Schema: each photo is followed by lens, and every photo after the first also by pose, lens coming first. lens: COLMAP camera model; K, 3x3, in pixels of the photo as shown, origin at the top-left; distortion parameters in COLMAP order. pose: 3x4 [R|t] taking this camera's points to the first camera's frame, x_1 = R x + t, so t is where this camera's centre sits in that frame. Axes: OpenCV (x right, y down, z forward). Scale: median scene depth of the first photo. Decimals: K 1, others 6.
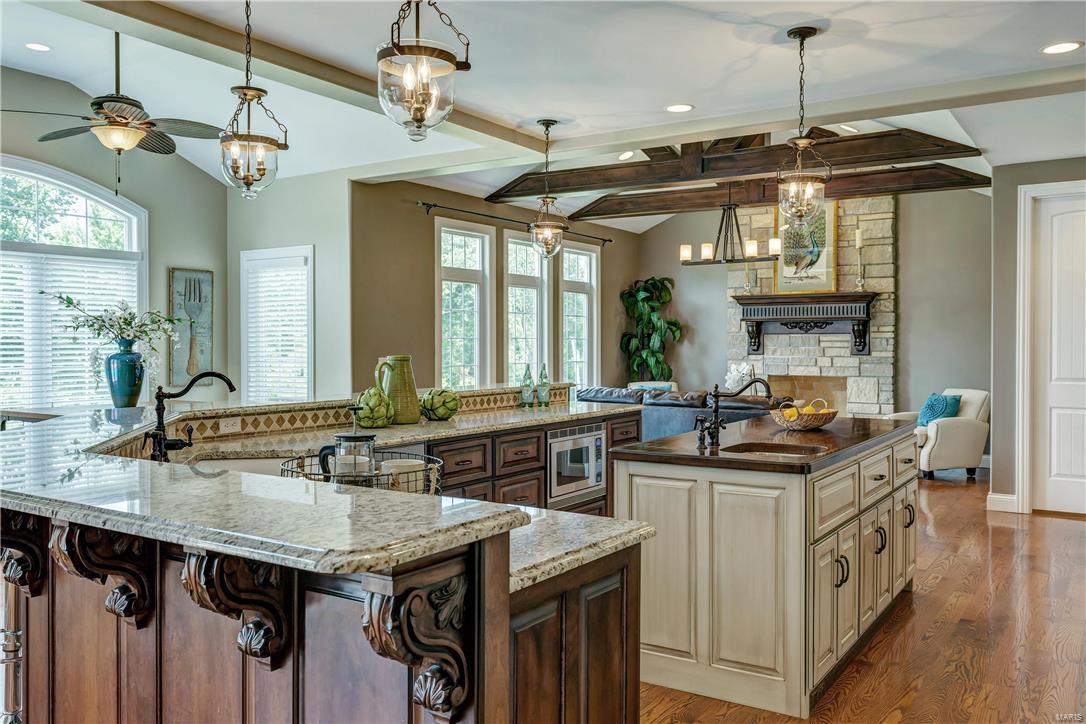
lens RADIAL K [[894.8, 0, 543.0], [0, 894.8, 362.0], [0, 0, 1]] dist [0.000994, 0.002232]
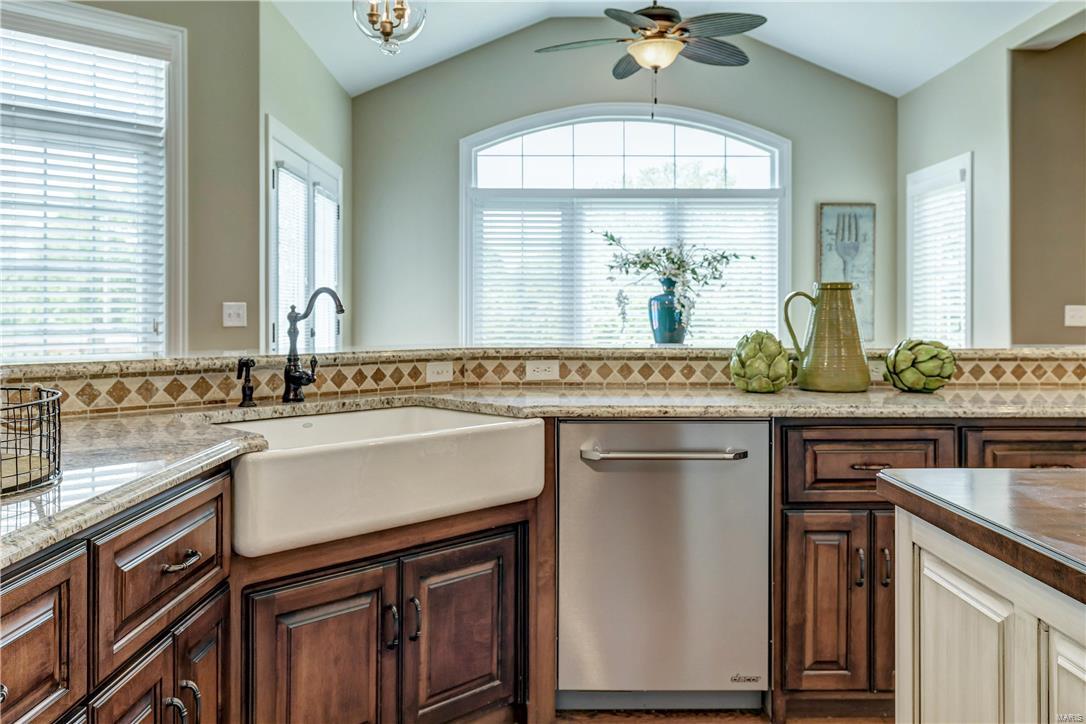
lens RADIAL K [[883.4, 0, 543.6], [0, 883.4, 321.7], [0, 0, 1]] dist [-0.007556, -0.002097]
pose [[0.552928, 0.010720, -0.833160, 0.152533], [-0.020291, 0.999794, -0.000602, 0.015766], [0.832982, 0.017239, 0.553032, 0.310320]]
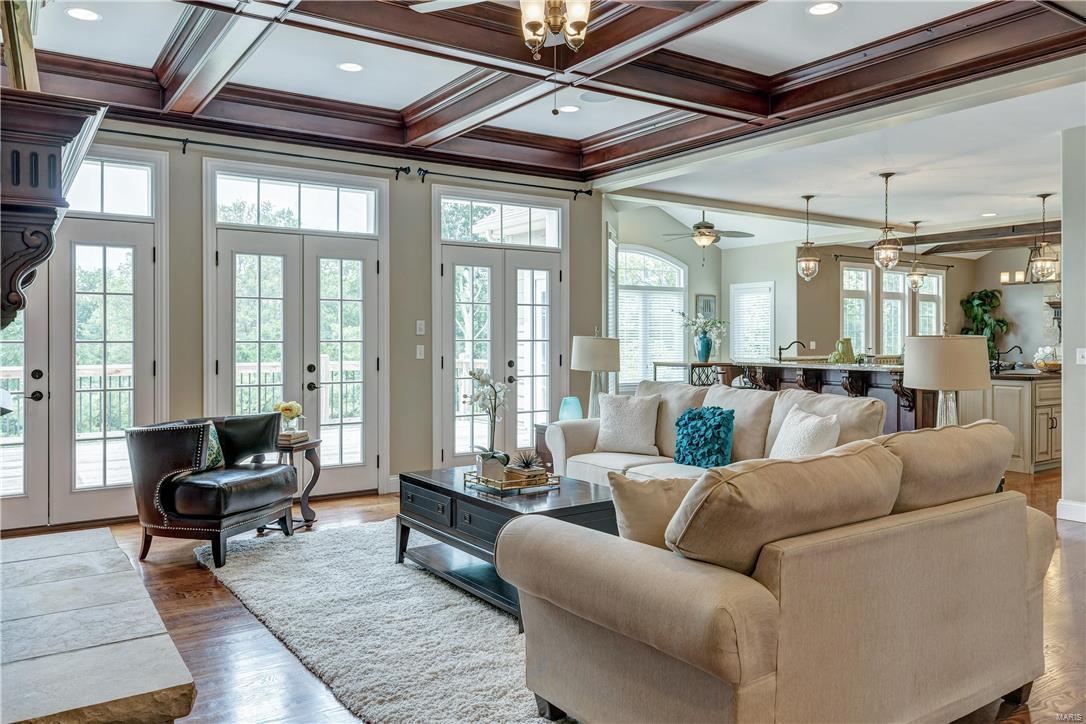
lens RADIAL K [[806.2, 0, 540.1], [0, 806.2, 338.9], [0, 0, 1]] dist [-0.001889, -0.001935]
pose [[0.920138, 0.002502, -0.391587, -0.046637], [-0.010261, 0.999790, -0.017723, 0.024929], [0.391461, 0.020326, 0.919970, -0.742150]]
